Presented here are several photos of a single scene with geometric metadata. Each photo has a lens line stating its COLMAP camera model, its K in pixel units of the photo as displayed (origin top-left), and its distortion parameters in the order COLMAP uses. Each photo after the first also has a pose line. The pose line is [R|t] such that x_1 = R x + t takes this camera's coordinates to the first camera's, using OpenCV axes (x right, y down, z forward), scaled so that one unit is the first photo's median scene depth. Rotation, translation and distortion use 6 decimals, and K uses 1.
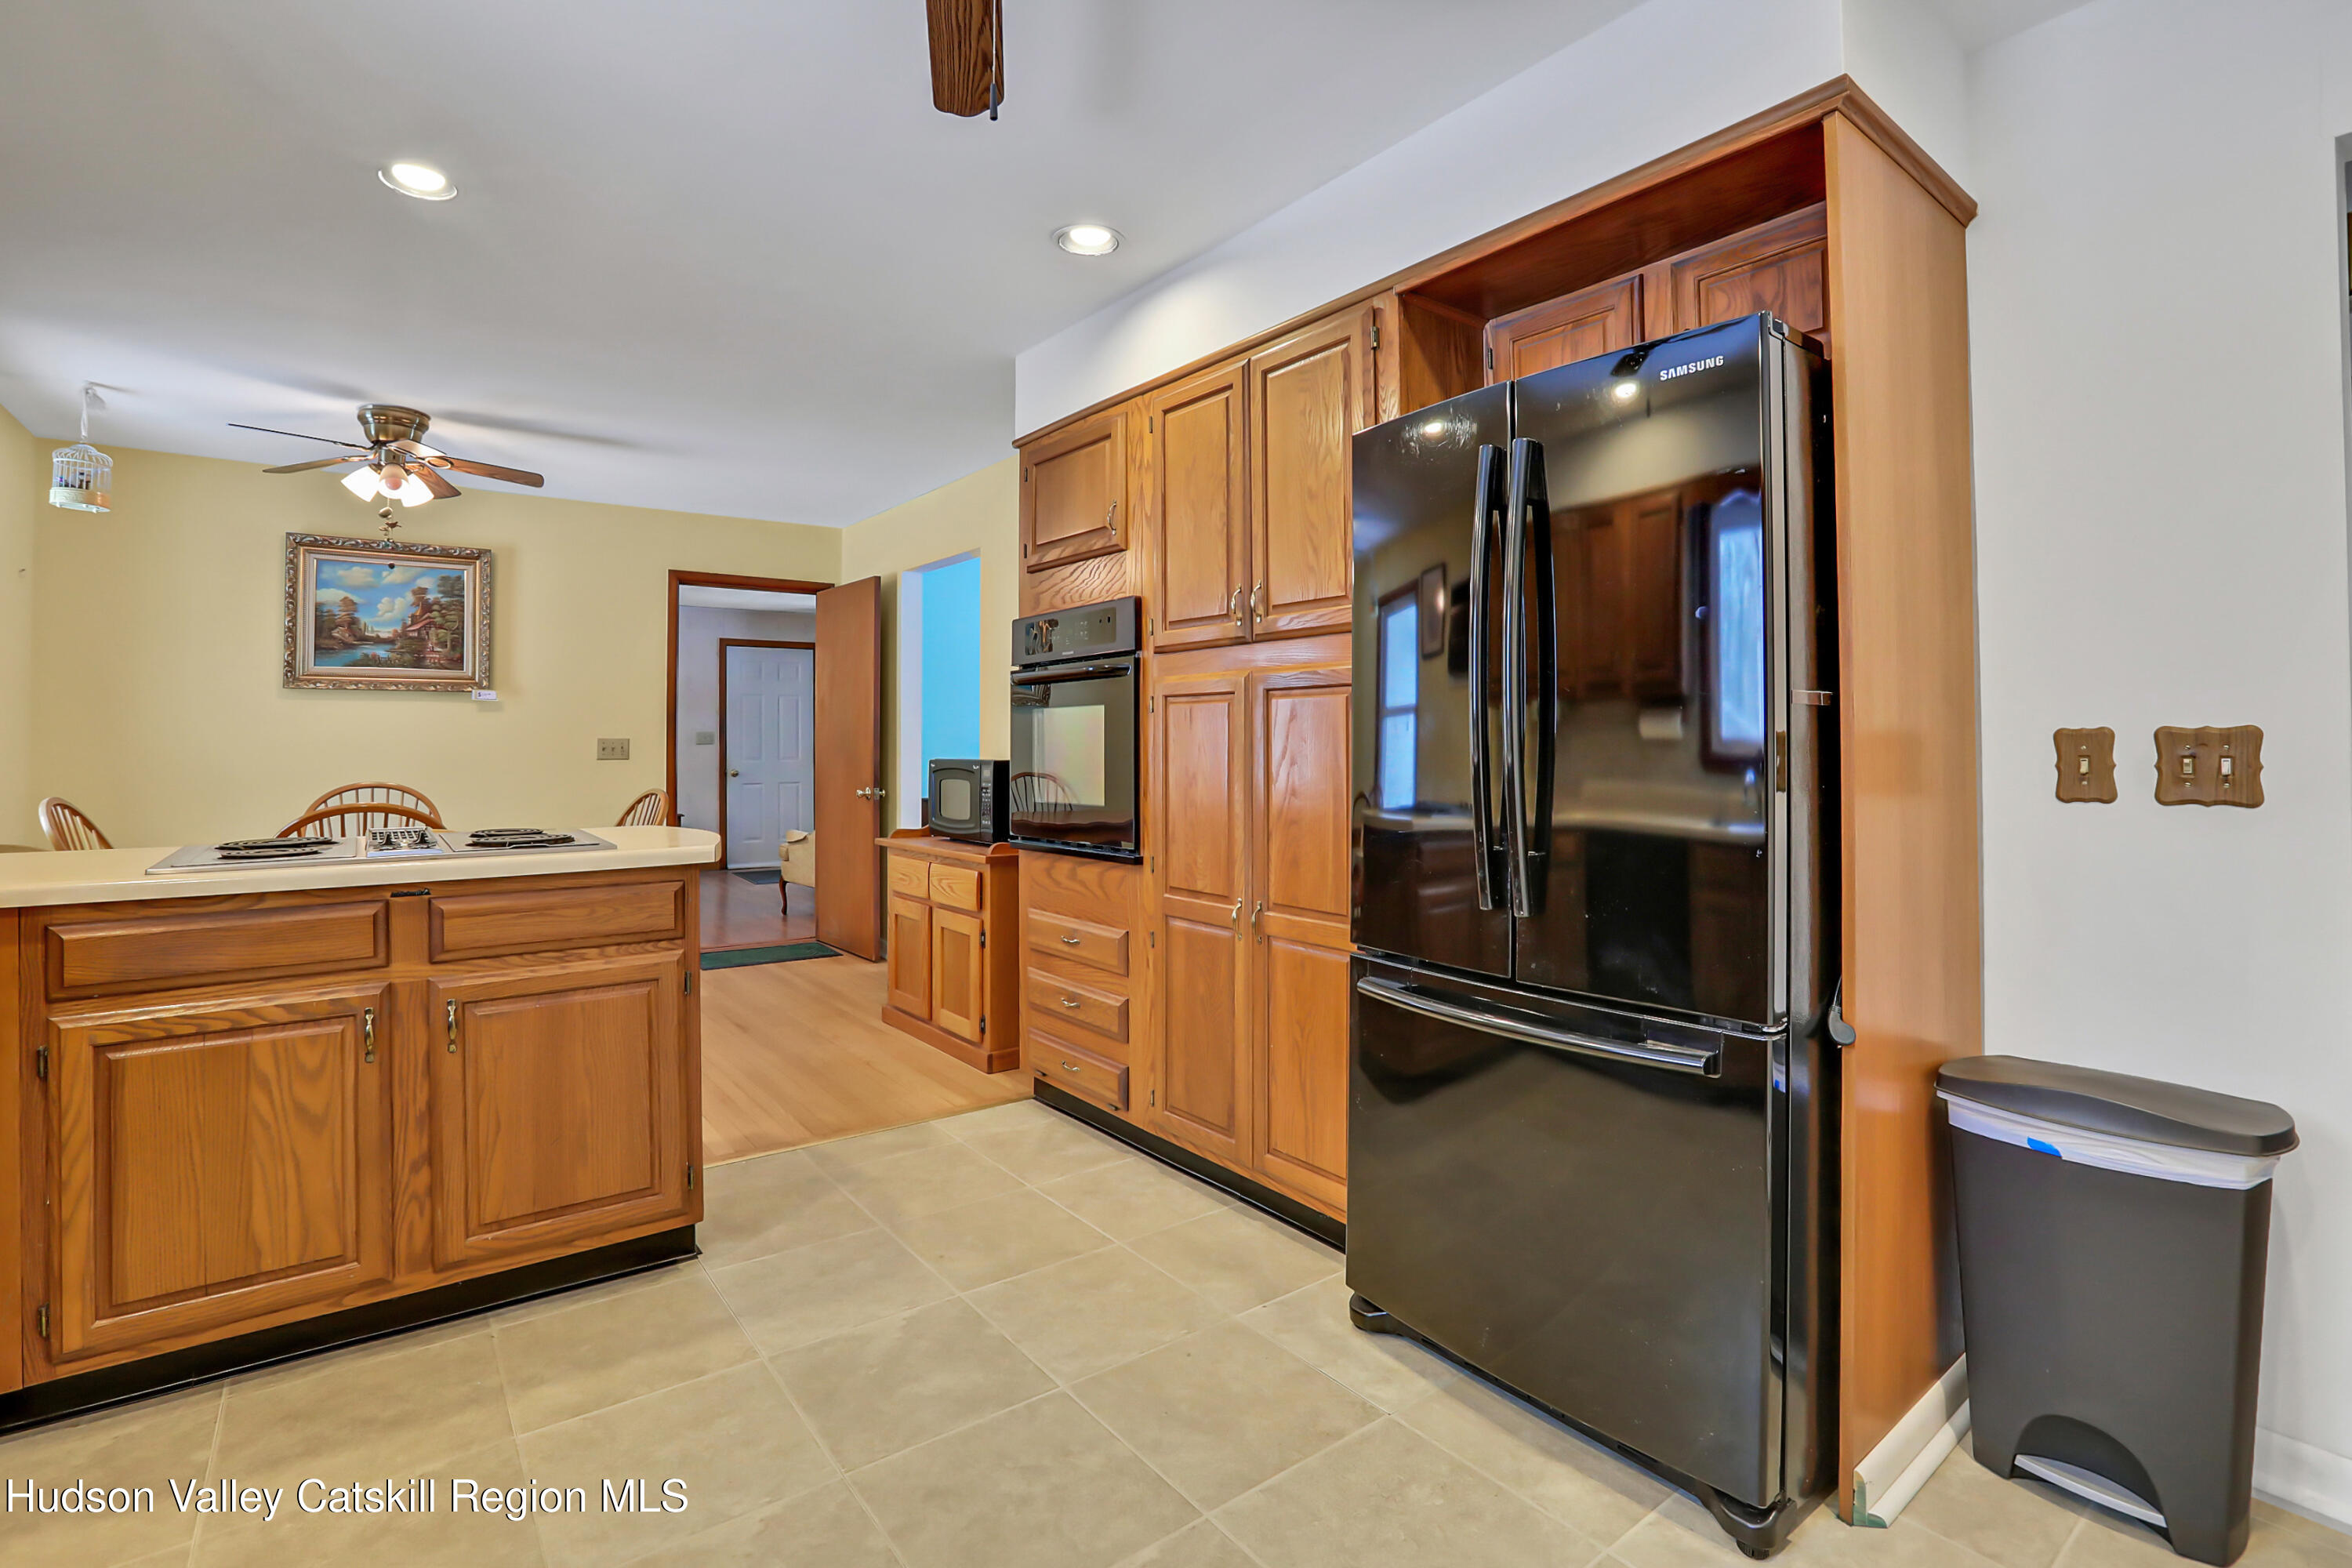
lens RADIAL K [[1084.3, 0, 1167.2], [0, 1084.3, 727.9], [0, 0, 1]] dist [-0.033401, 0.009797]
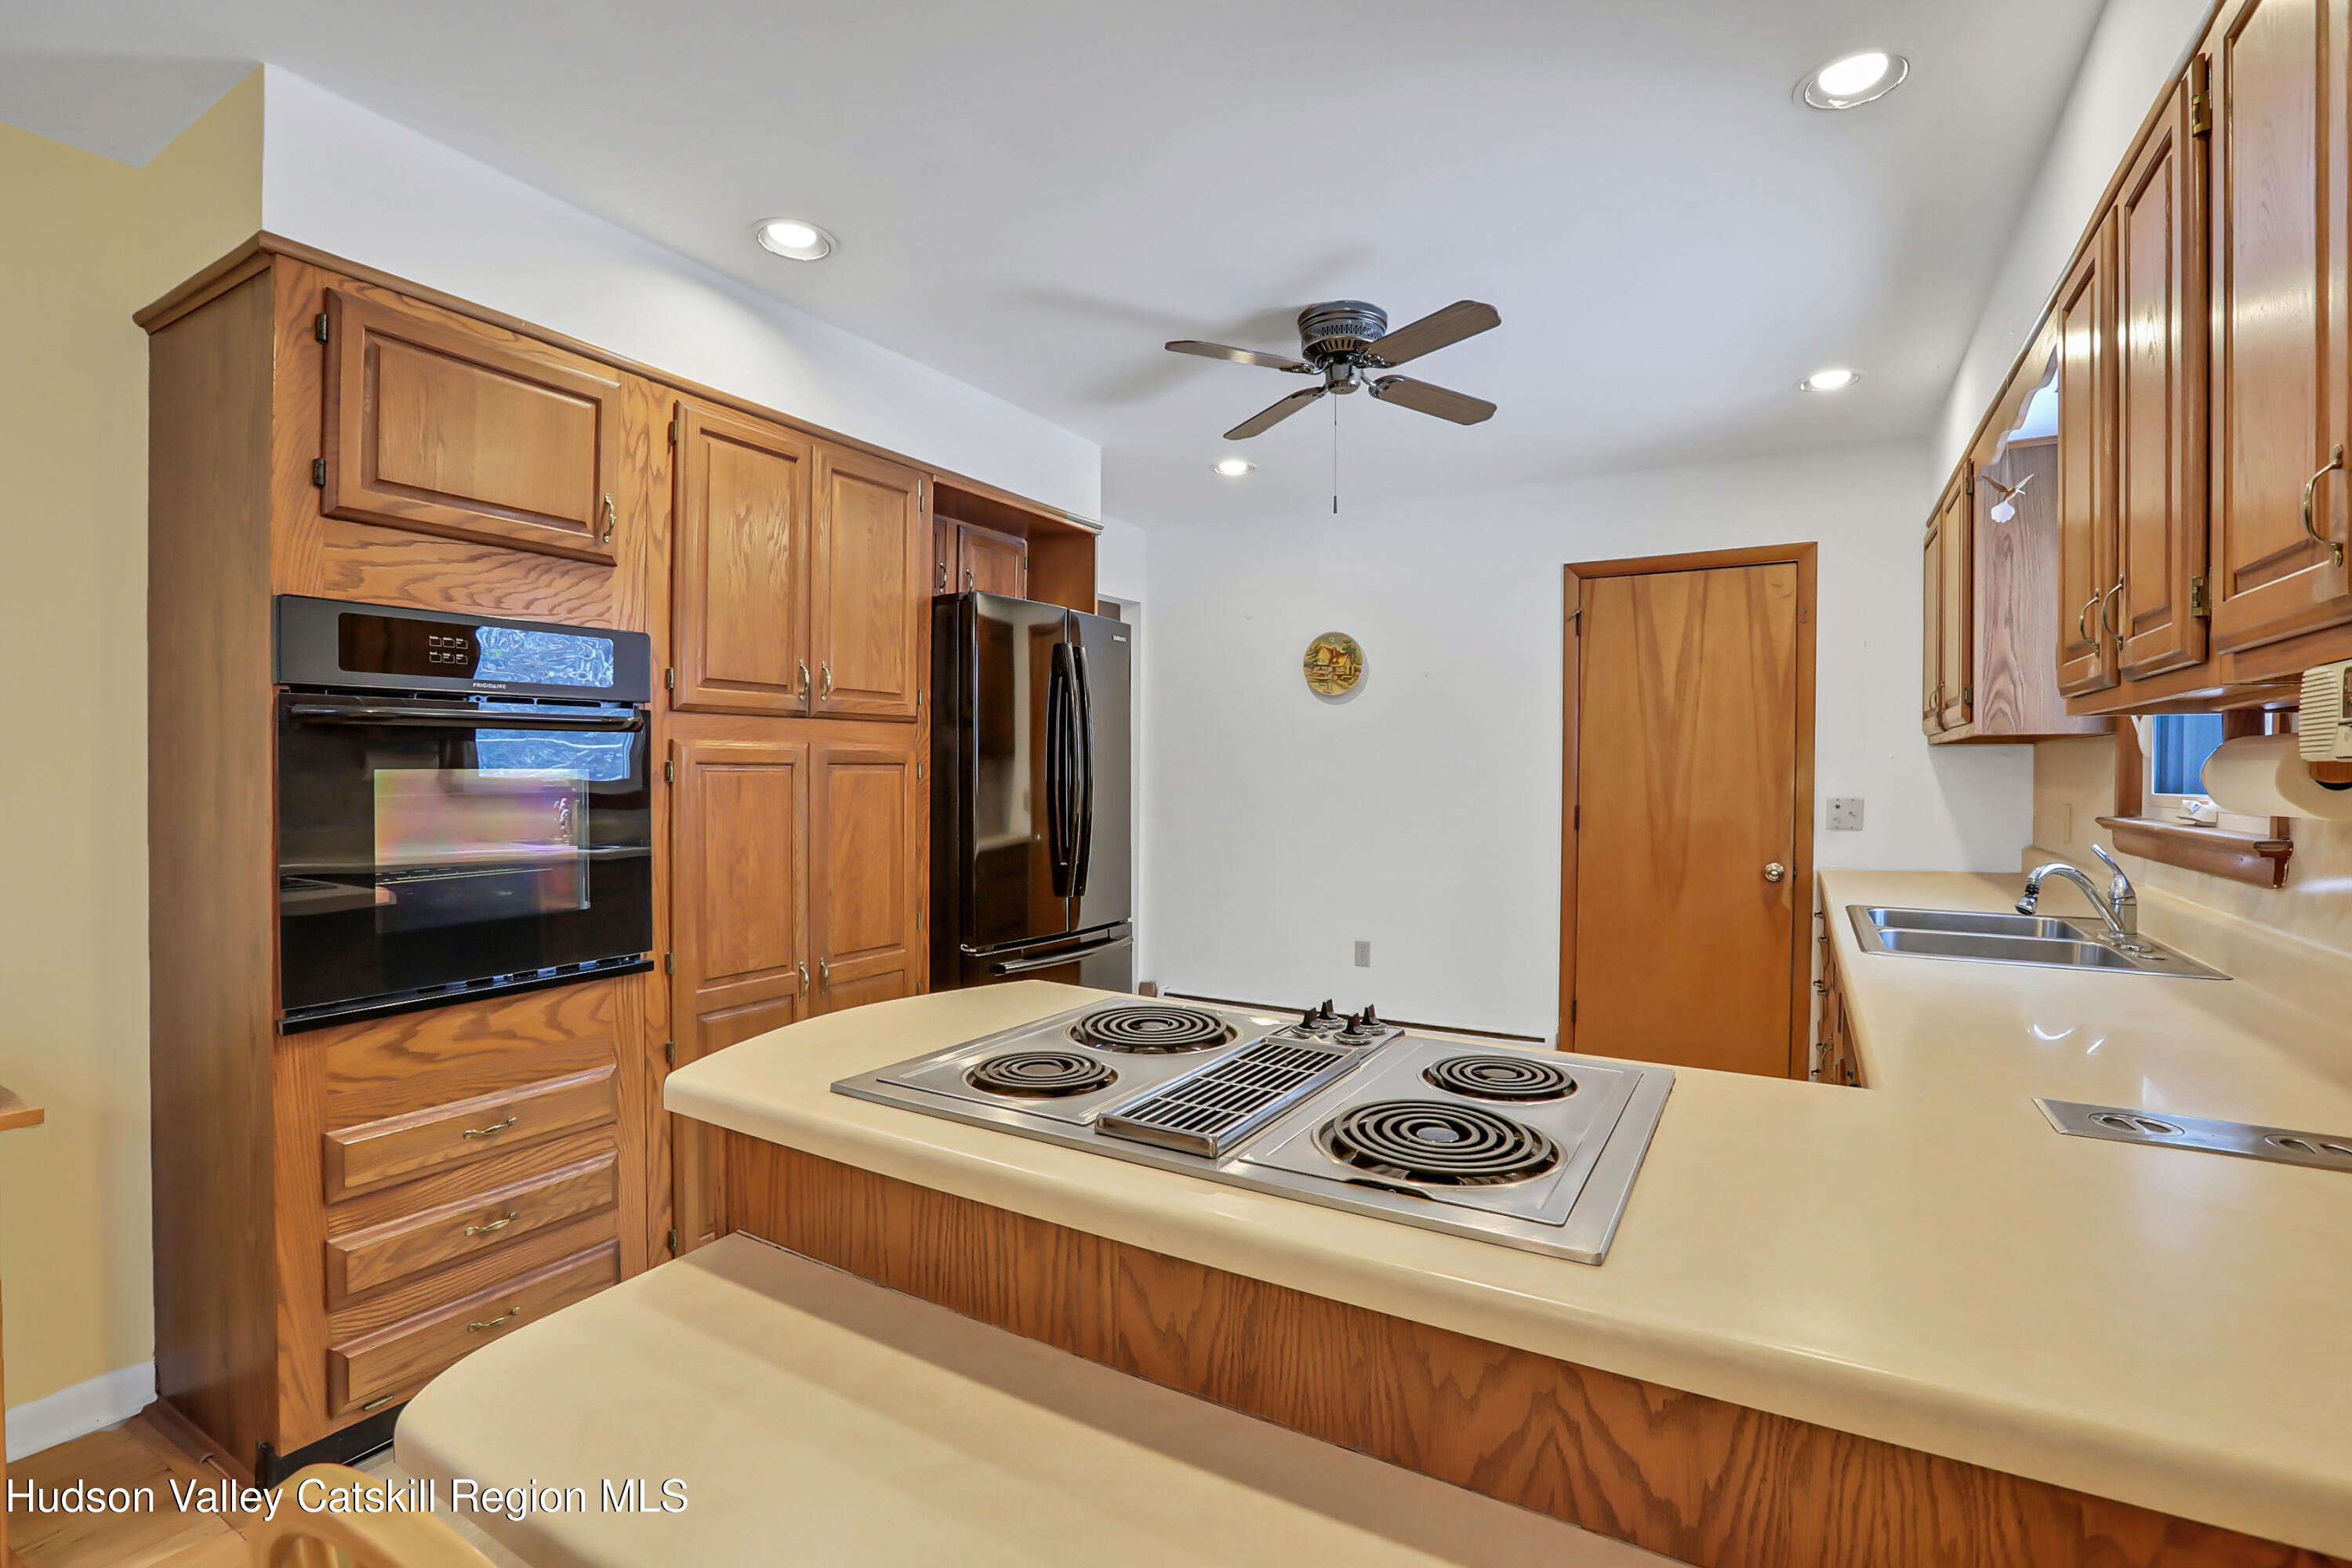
lens RADIAL K [[1084.3, 0, 1173.9], [0, 1084.3, 783.0], [0, 0, 1]] dist [-0.033401, 0.009797]
pose [[-0.385899, -0.016803, 0.922388, -0.671815], [-0.020551, 0.999743, 0.009614, -0.020744], [-0.922312, -0.015246, -0.386145, 0.701332]]
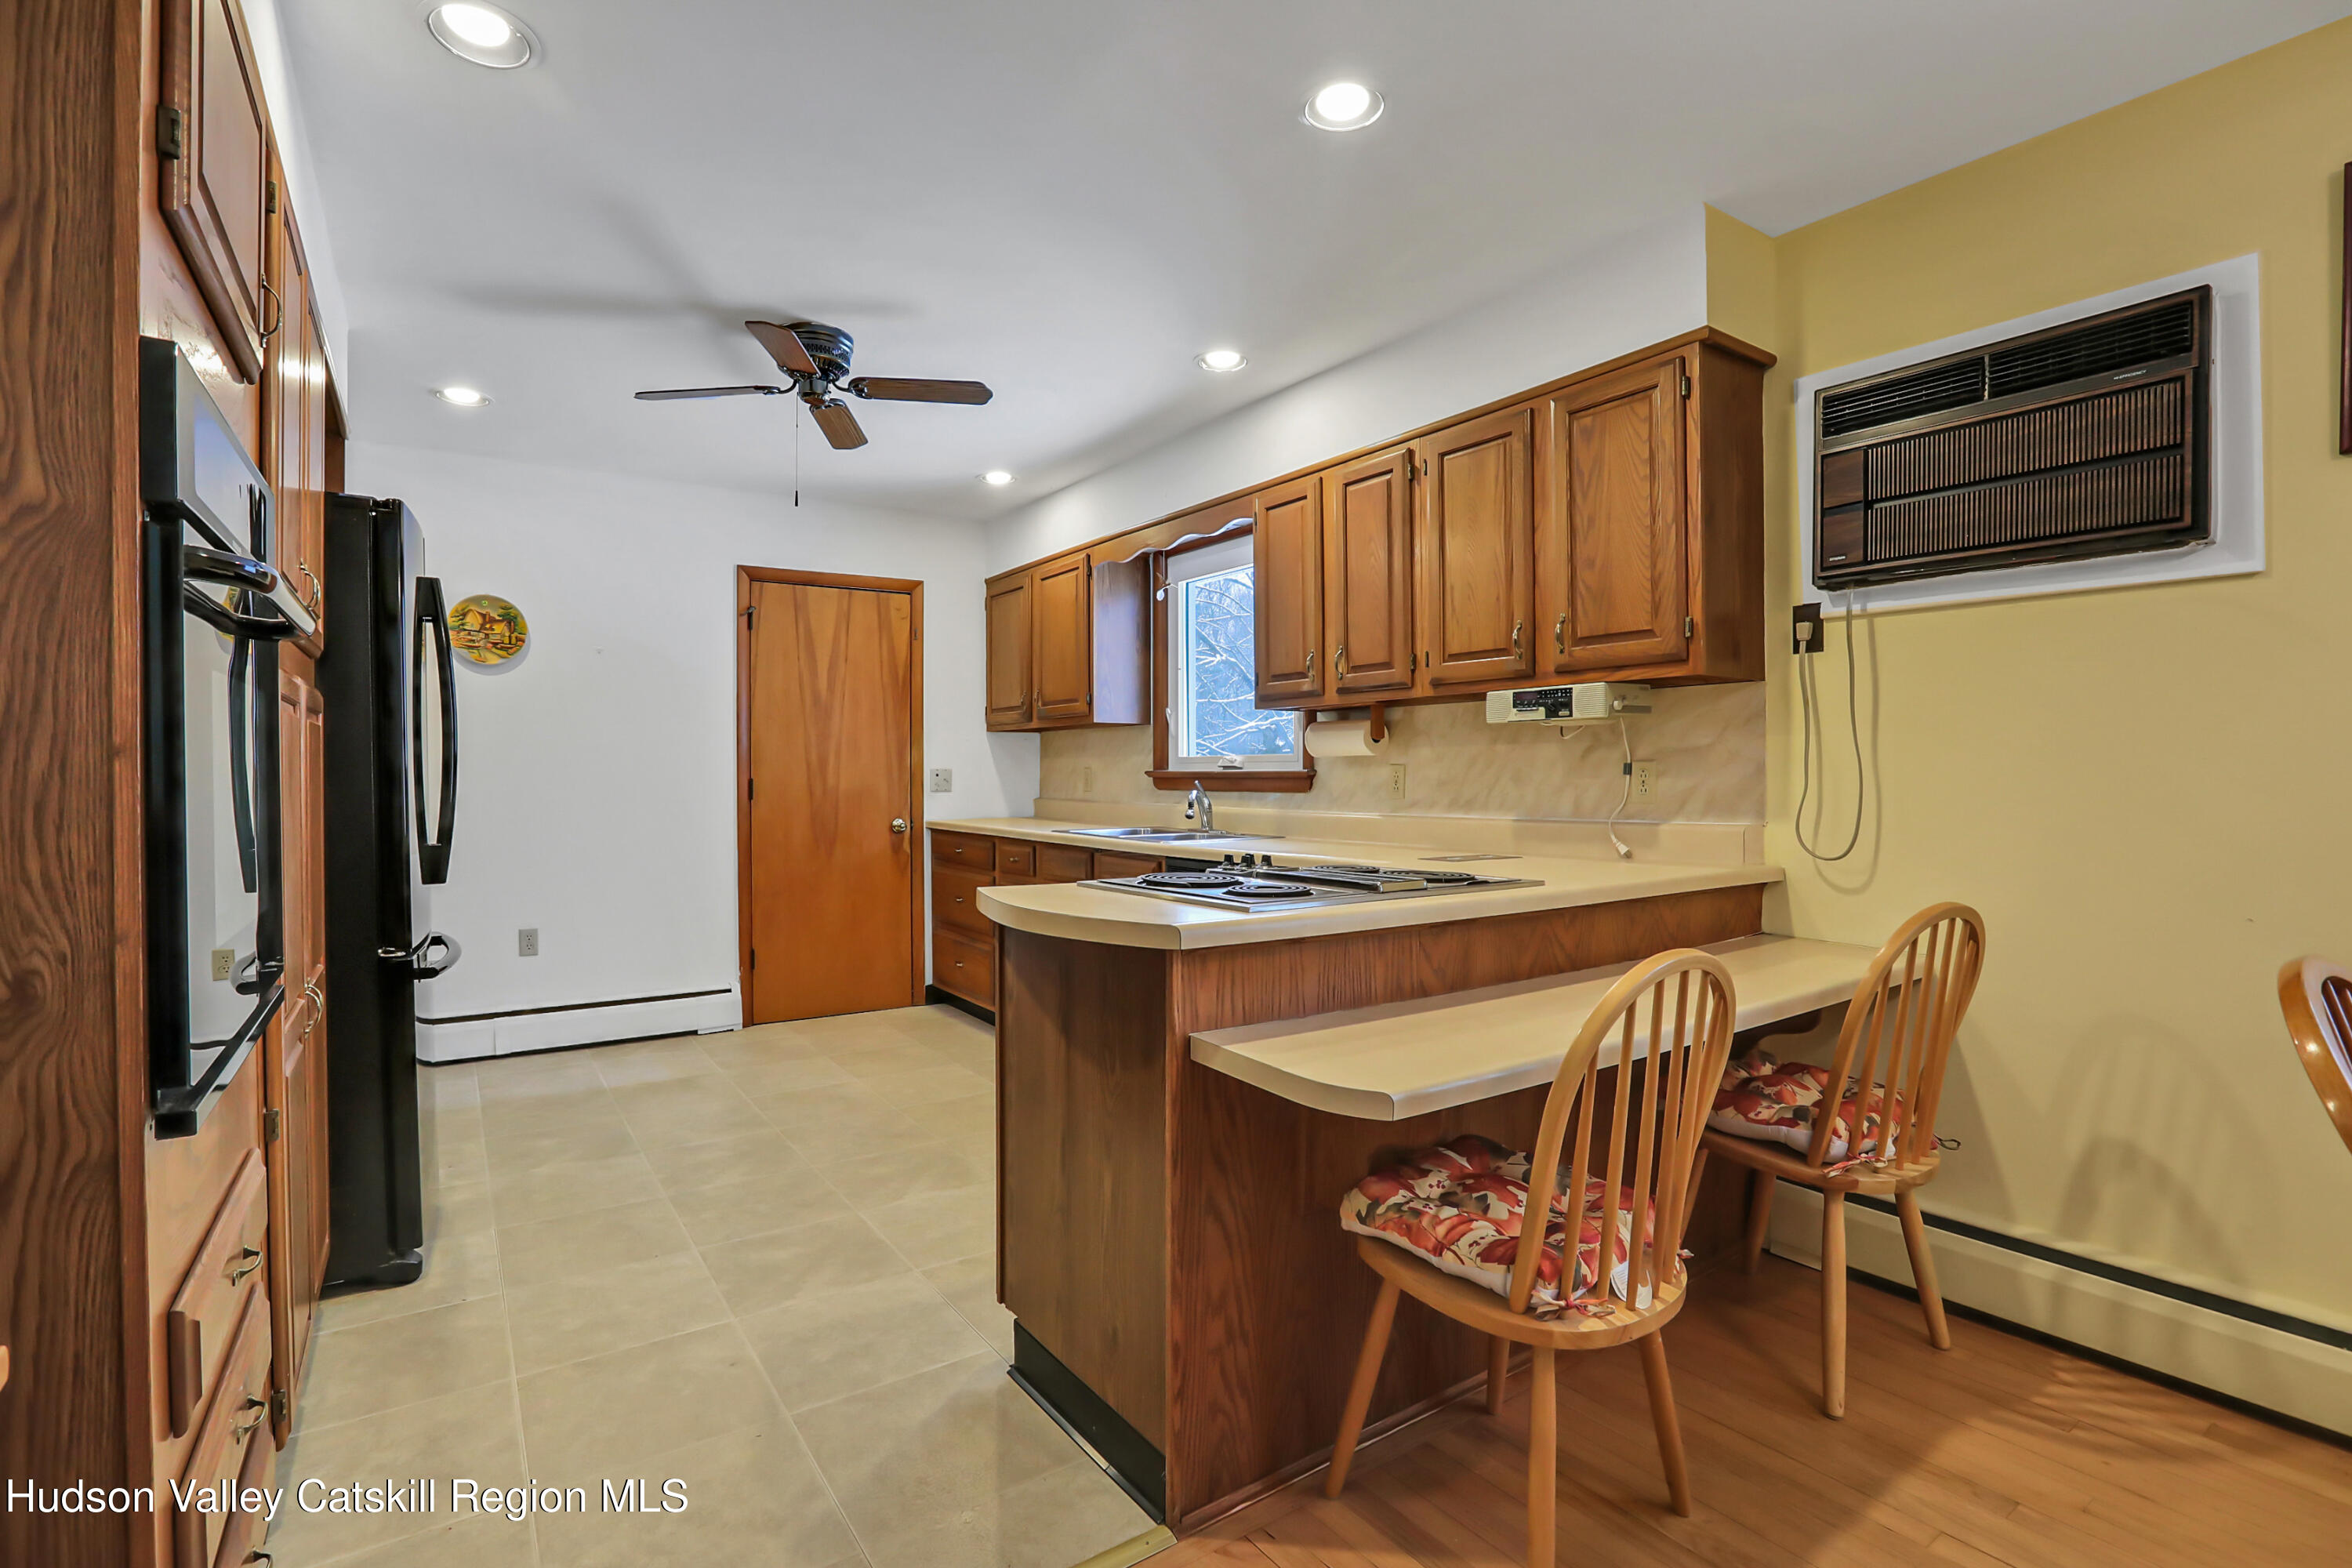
lens RADIAL K [[1084.3, 0, 1160.7], [0, 1084.3, 792.1], [0, 0, 1]] dist [-0.033401, 0.009797]
pose [[-0.998475, 0.001020, 0.055199, -0.365747], [0.001151, 0.999997, 0.002343, 0.016712], [-0.055196, 0.002403, -0.998473, 1.116897]]
